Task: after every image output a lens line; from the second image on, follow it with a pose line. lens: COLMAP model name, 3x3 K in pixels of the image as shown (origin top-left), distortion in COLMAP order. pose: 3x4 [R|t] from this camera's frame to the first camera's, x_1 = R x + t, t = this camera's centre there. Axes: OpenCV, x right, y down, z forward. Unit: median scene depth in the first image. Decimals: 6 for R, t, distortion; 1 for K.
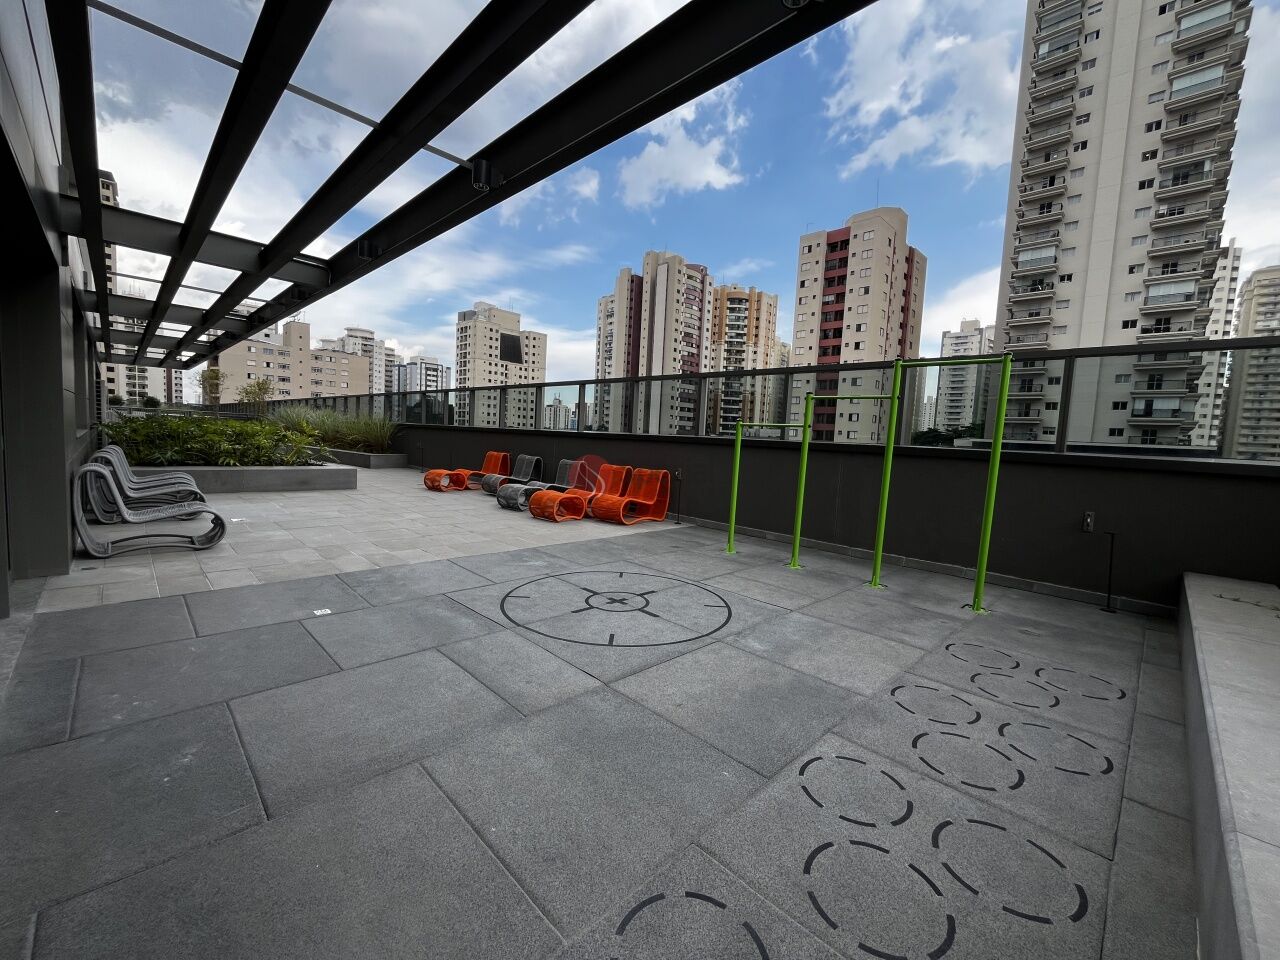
lens RADIAL K [[521.4, 0, 636.1], [0, 521.4, 478.7], [0, 0, 1]] dist [-0.006869, 0.000297]
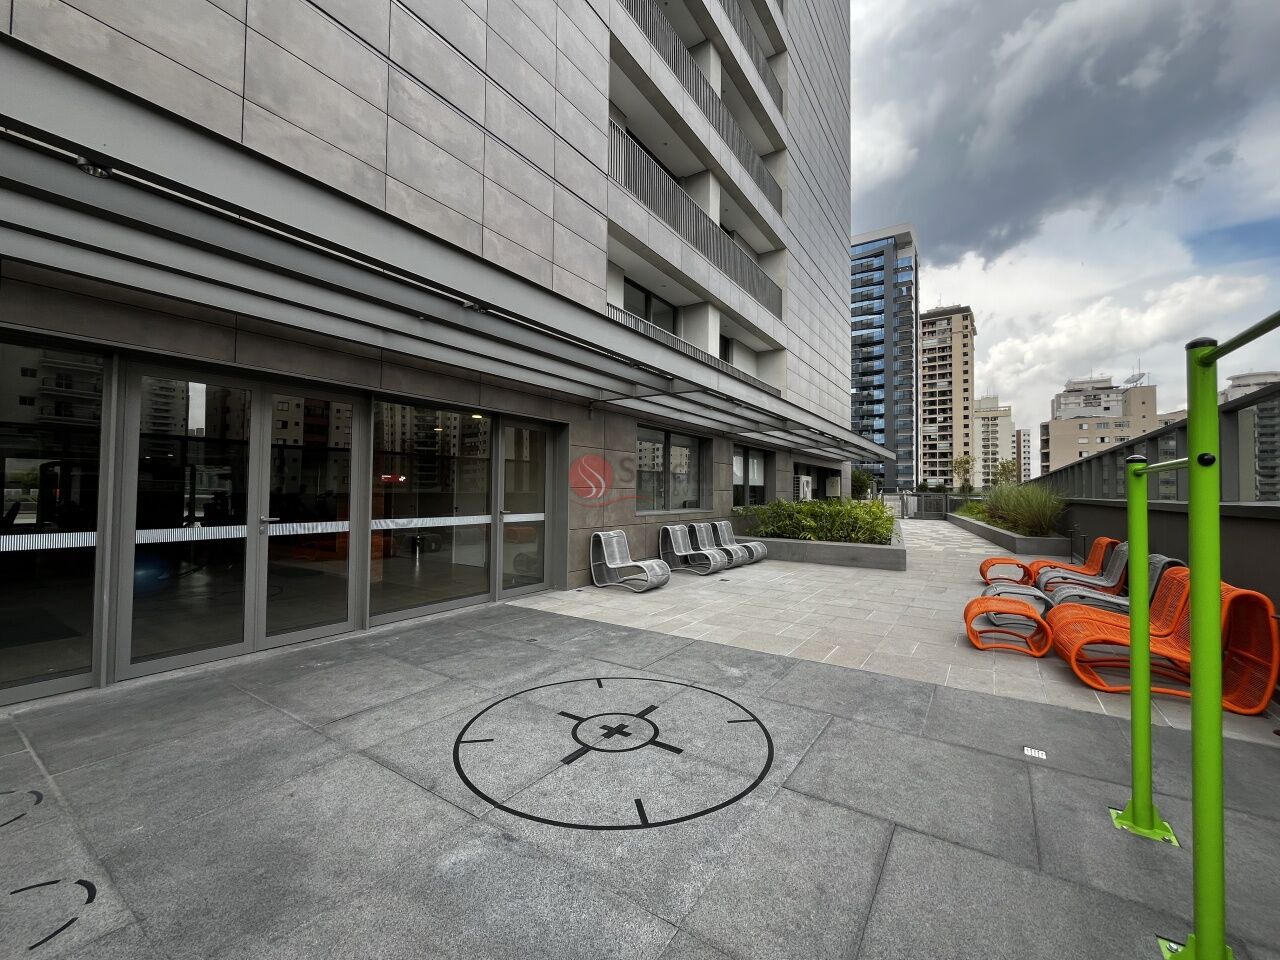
lens RADIAL K [[521.4, 0, 637.1], [0, 521.4, 477.8], [0, 0, 1]] dist [-0.006869, 0.000297]
pose [[0.198758, -0.074984, -0.977176, 0.724559], [-0.080110, 0.992489, -0.092453, -0.054856], [0.976769, 0.096657, 0.191258, 0.867532]]
